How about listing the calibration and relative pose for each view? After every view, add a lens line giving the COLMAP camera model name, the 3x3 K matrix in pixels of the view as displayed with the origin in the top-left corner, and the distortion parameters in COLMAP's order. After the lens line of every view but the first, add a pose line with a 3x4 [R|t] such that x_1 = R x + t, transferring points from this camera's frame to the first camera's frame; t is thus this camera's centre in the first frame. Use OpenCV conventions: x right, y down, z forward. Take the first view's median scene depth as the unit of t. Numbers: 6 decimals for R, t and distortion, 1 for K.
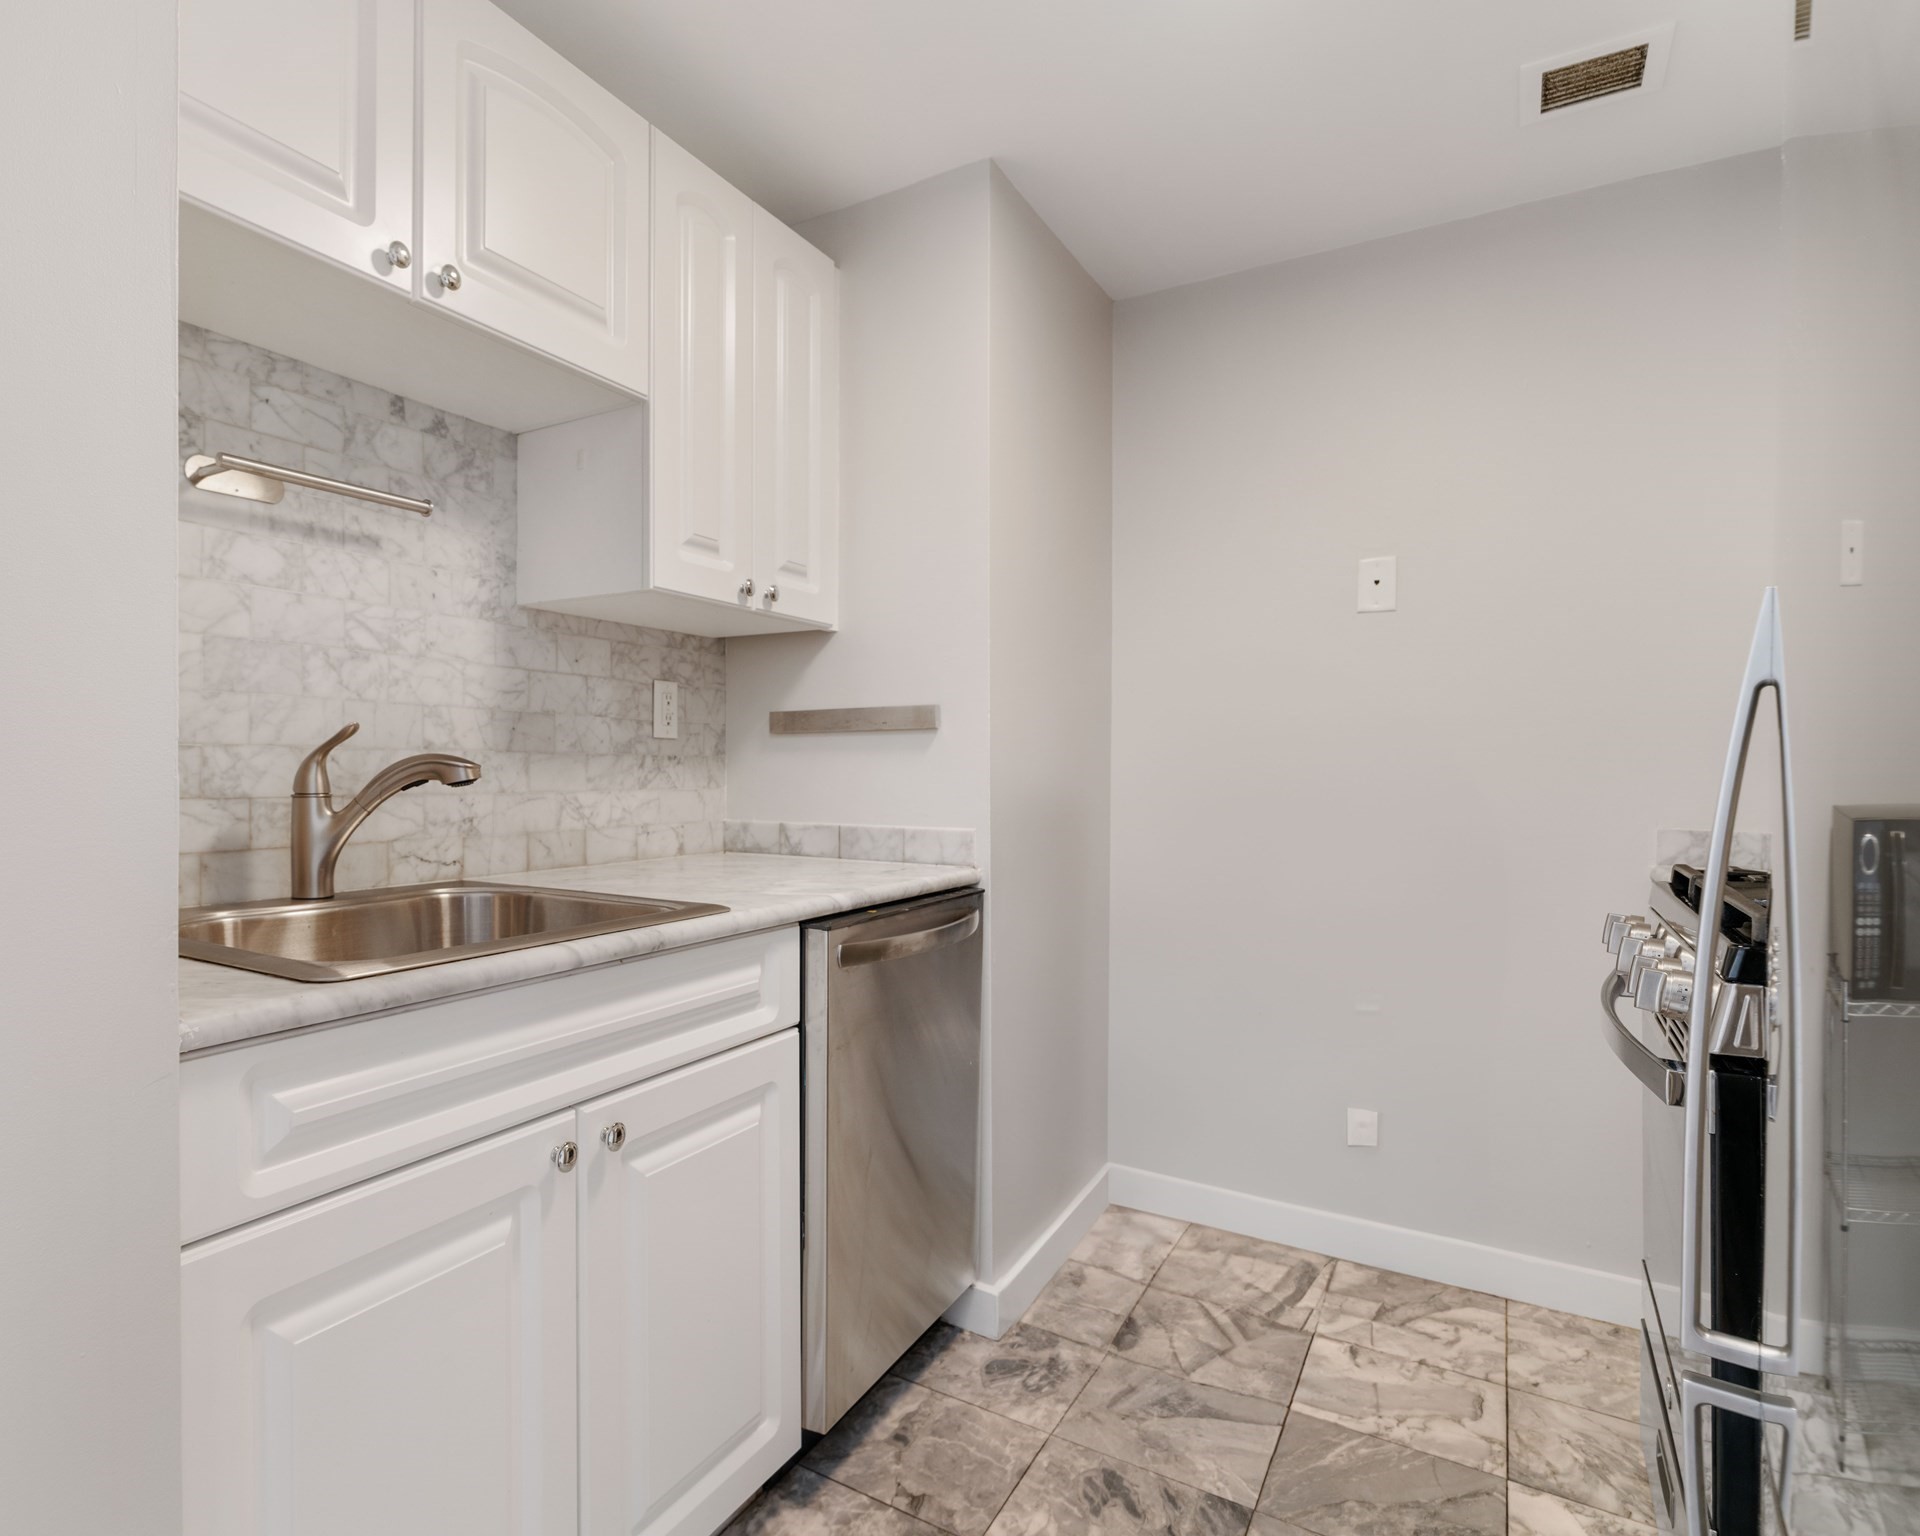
lens RADIAL K [[972.5, 0, 960.0], [0, 972.5, 768.0], [0, 0, 1]] dist [-0.000472, 0.001800]
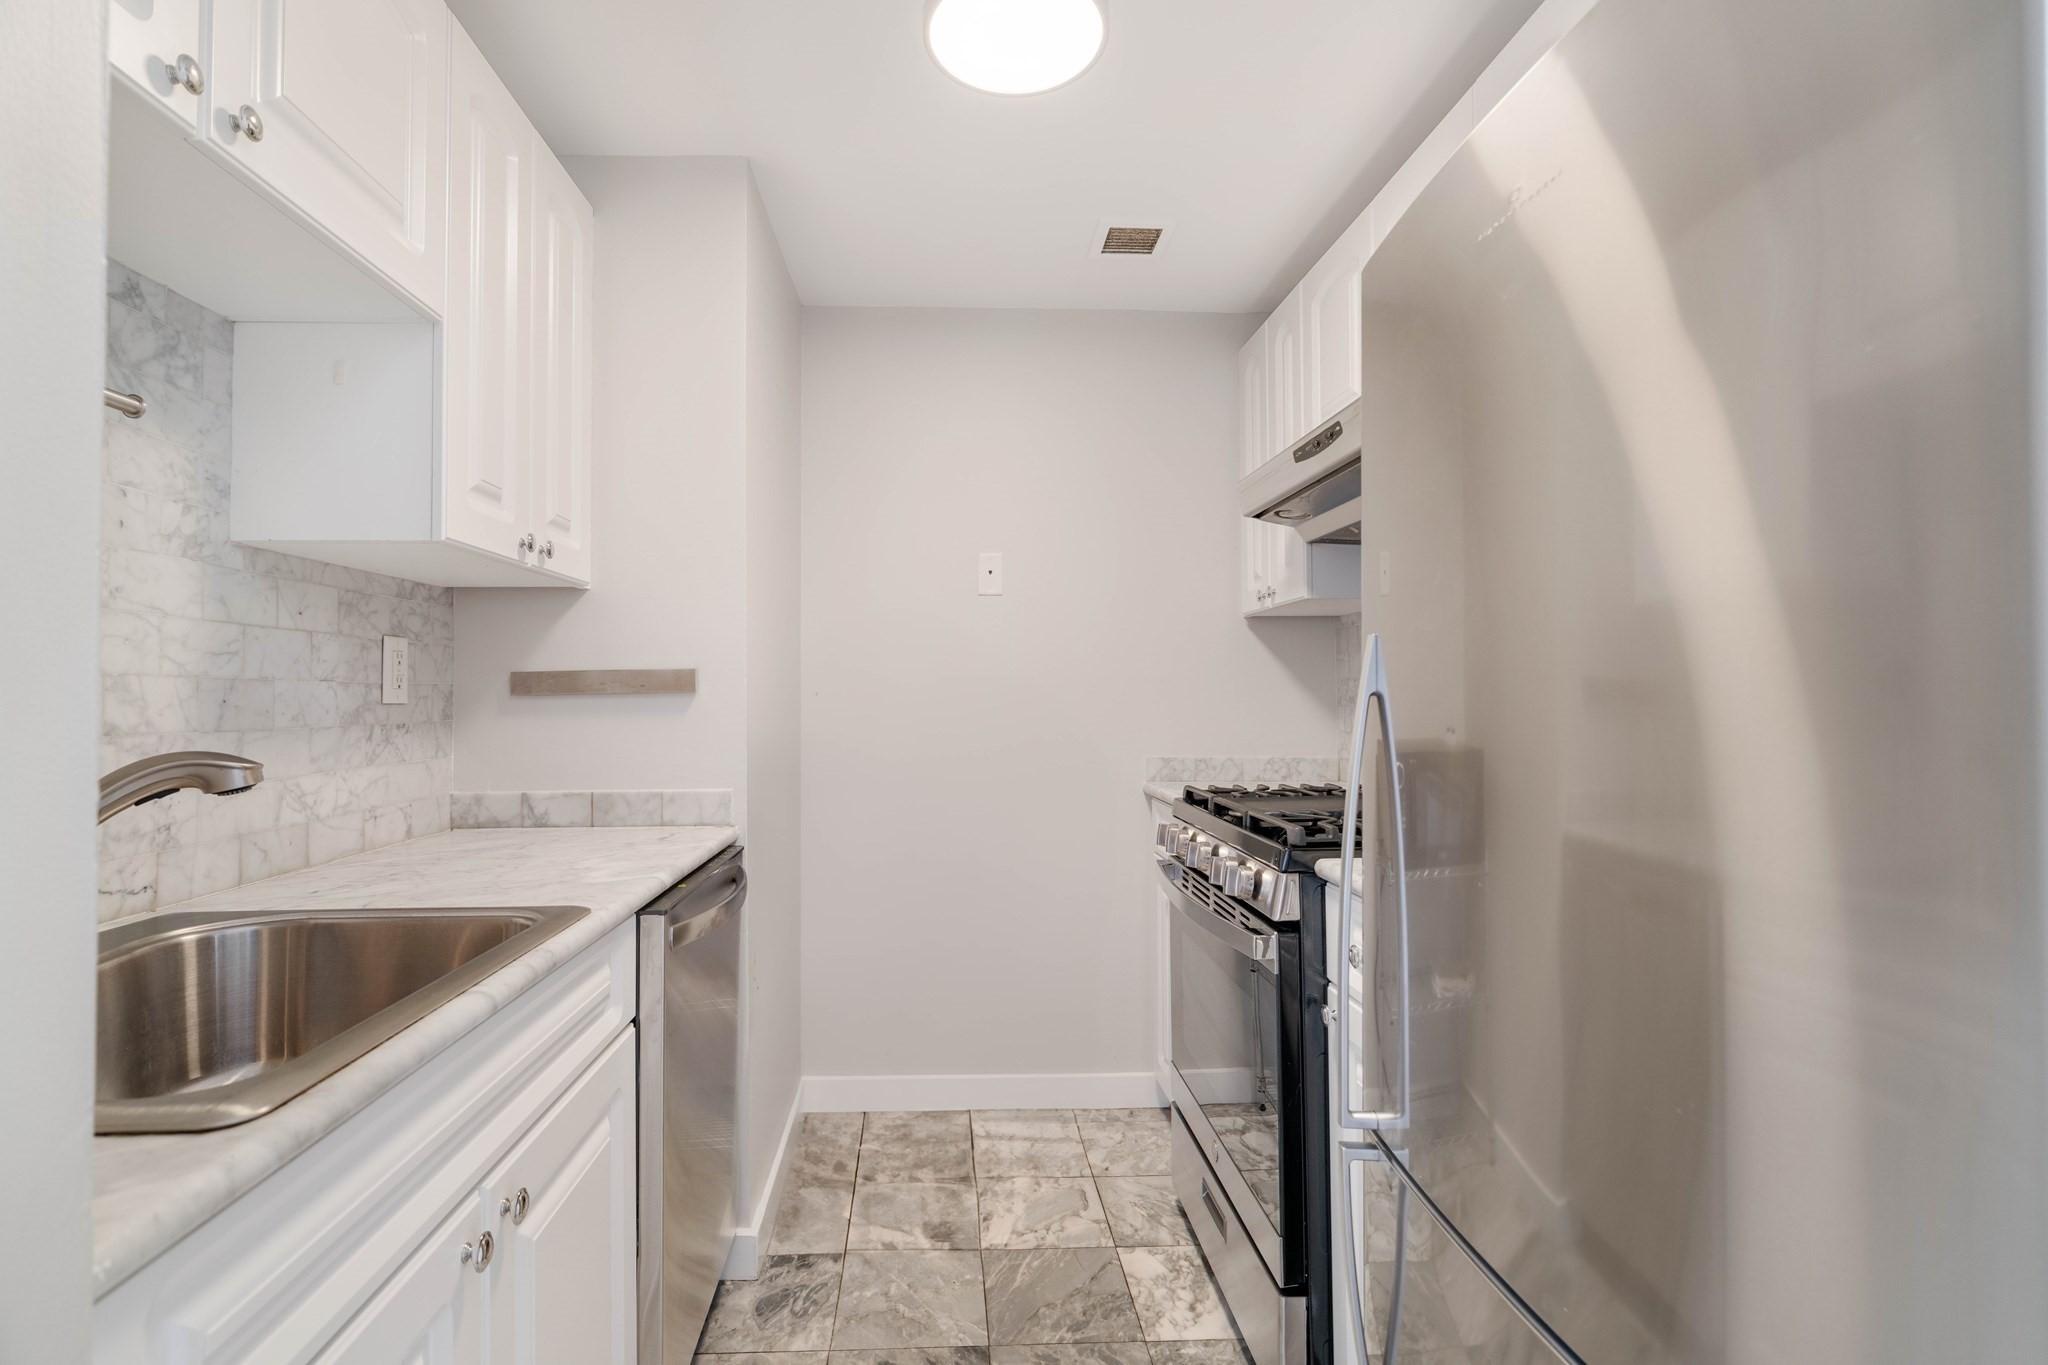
lens RADIAL K [[831.1, 0, 1024.0], [0, 831.1, 682.5], [0, 0, 1]] dist [-0.000395, 0.000541]
pose [[0.846676, 0.022121, 0.531648, -0.233794], [-0.011630, 0.999666, -0.023072, -0.040683], [-0.531981, 0.013352, 0.846651, 0.091503]]
